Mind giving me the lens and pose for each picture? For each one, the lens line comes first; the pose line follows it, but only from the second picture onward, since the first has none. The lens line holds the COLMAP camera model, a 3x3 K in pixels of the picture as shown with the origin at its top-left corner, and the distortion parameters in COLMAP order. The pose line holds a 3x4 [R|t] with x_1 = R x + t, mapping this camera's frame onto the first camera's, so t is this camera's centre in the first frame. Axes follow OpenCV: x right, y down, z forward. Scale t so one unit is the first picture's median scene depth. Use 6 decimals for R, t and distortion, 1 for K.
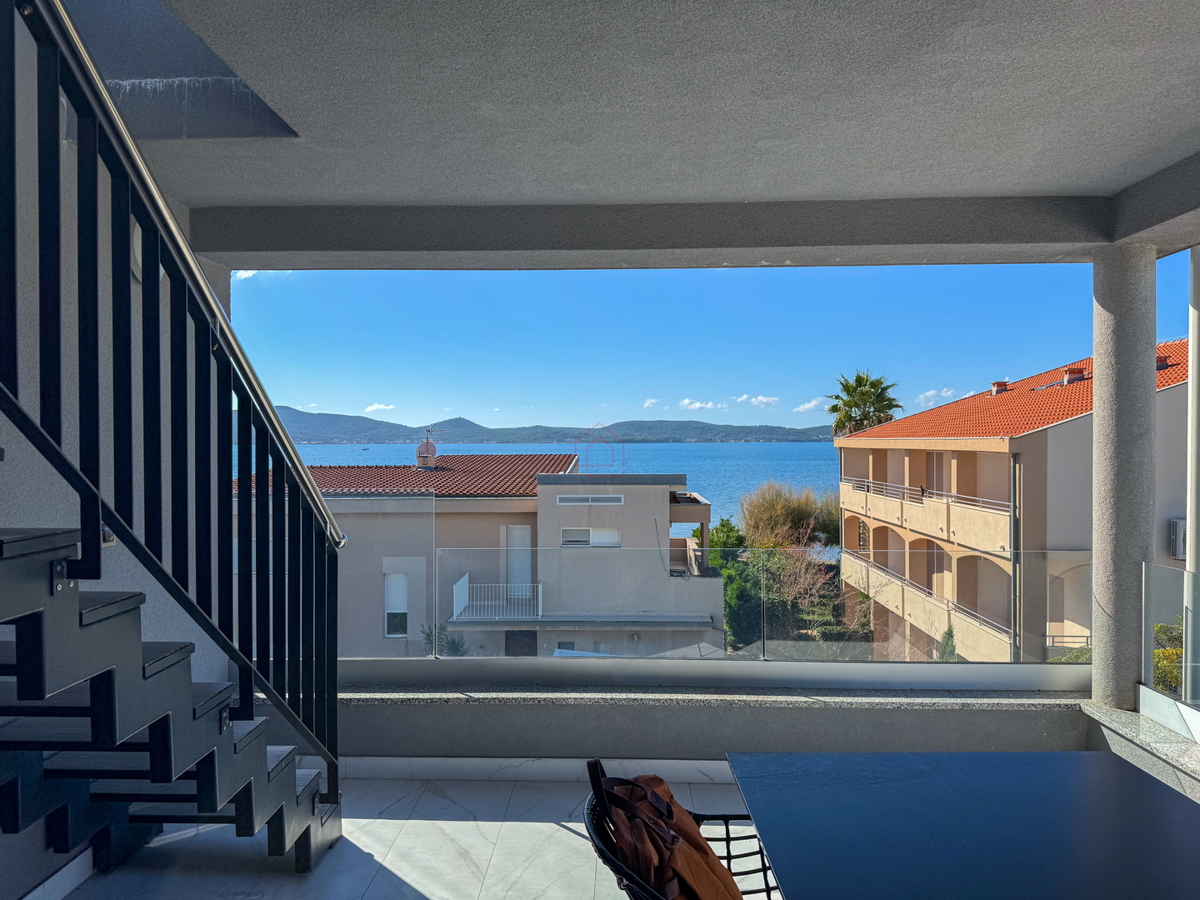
lens RADIAL K [[838.0, 0, 583.3], [0, 838.0, 449.3], [0, 0, 1]] dist [0.144846, -0.258029]
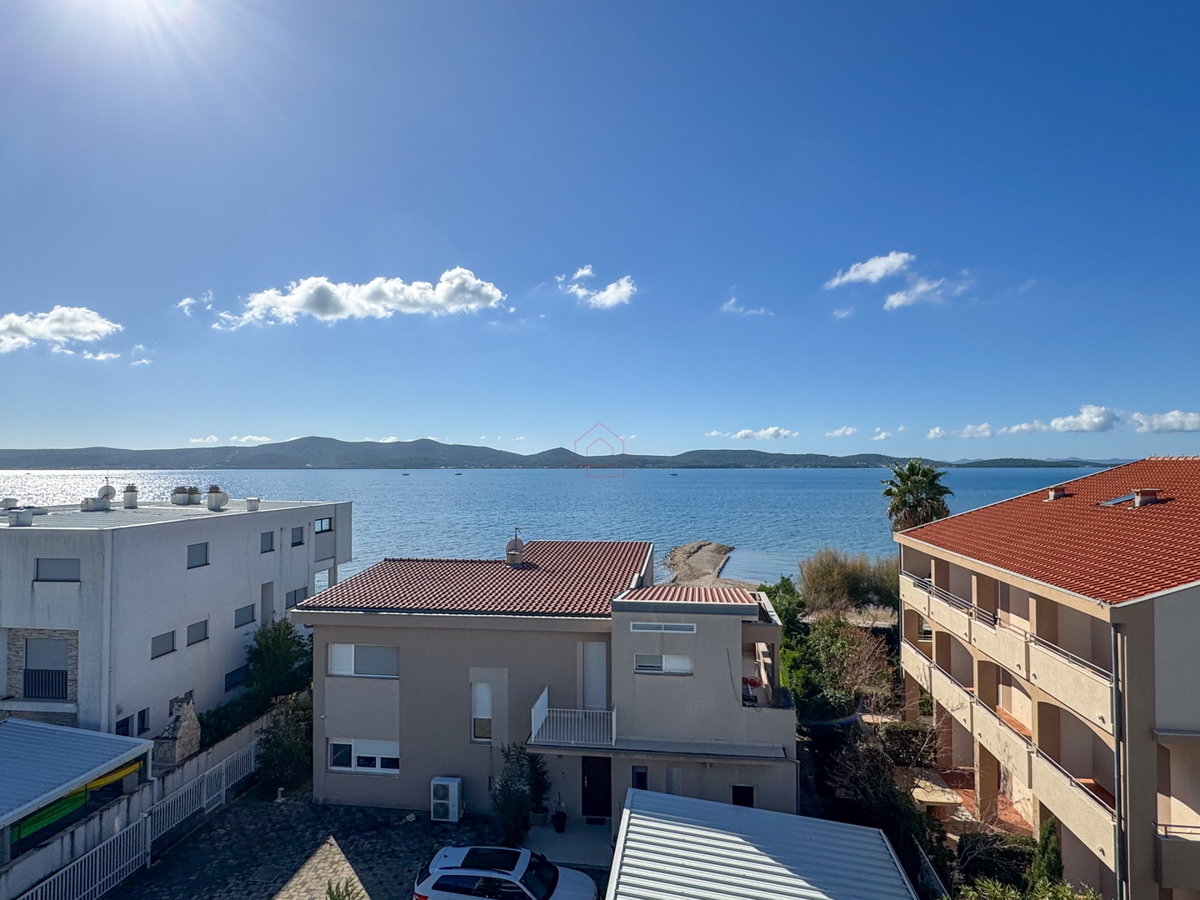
lens RADIAL K [[666.8, 0, 600.0], [0, 666.8, 450.0], [0, 0, 1]] dist [0.001100, 0.000448]
pose [[0.995867, -0.001398, -0.090815, 0.005532], [-0.000511, 0.999779, -0.020998, -0.129574], [0.090825, 0.020958, 0.995646, 0.165062]]
